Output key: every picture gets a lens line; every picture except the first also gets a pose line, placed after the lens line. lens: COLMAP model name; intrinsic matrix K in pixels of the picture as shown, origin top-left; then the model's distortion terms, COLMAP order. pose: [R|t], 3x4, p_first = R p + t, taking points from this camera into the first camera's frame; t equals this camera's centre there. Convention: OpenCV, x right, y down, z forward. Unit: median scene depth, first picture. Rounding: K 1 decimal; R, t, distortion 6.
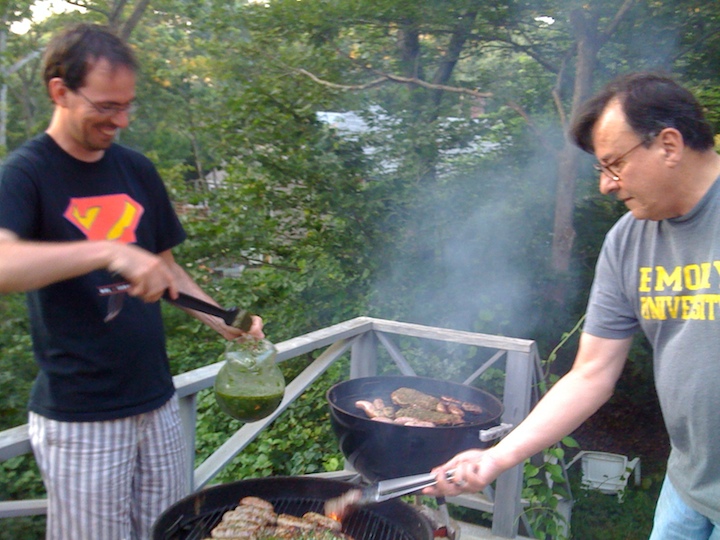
lens RADIAL K [[777.3, 0, 360.1], [0, 777.3, 259.9], [0, 0, 1]] dist [0.083960, -0.584825]
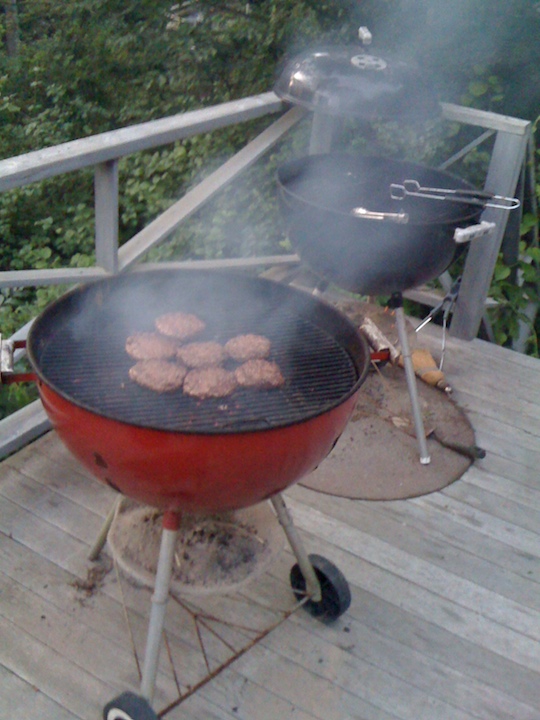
lens RADIAL K [[777.3, 0, 270.0], [0, 777.3, 360.0], [0, 0, 1]] dist [0.083960, -0.584825]
pose [[0.994530, 0.082694, -0.063807, 0.016523], [-0.049644, 0.911718, 0.407805, 0.011268], [0.091897, -0.402407, 0.910837, 0.101731]]
